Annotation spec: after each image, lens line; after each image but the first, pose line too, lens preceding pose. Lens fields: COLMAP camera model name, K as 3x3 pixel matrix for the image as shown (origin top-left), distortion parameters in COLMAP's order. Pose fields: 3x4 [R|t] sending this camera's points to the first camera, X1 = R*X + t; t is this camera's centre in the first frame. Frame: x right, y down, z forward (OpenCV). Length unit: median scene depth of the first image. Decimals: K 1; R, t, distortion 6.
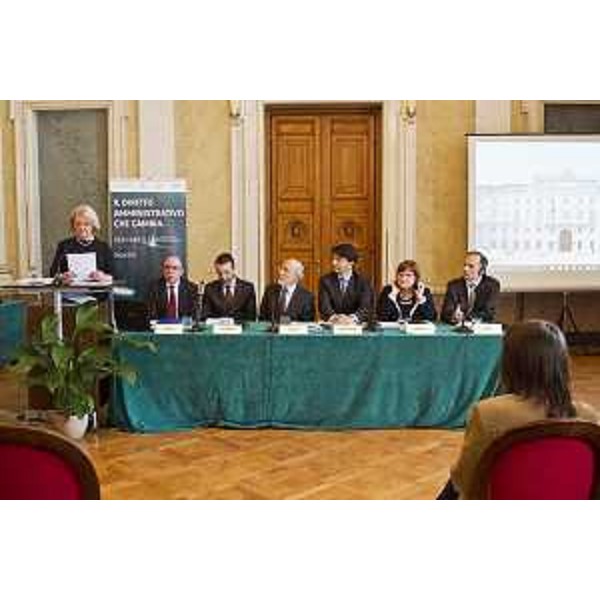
lens RADIAL K [[826.4, 0, 297.2], [0, 826.4, 305.1], [0, 0, 1]] dist [-0.017025, 0.000000]
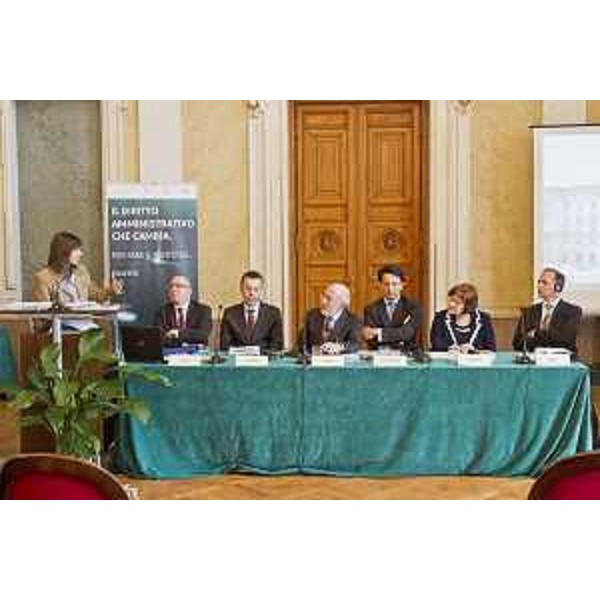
lens RADIAL K [[1088.9, 0, 300.4], [0, 1088.9, 294.1], [0, 0, 1]] dist [0.030191, 0.000000]
pose [[0.999842, -0.001611, -0.017675, -0.009993], [0.001008, 0.999419, -0.034074, -0.001215], [0.017720, 0.034051, 0.999263, -0.119849]]
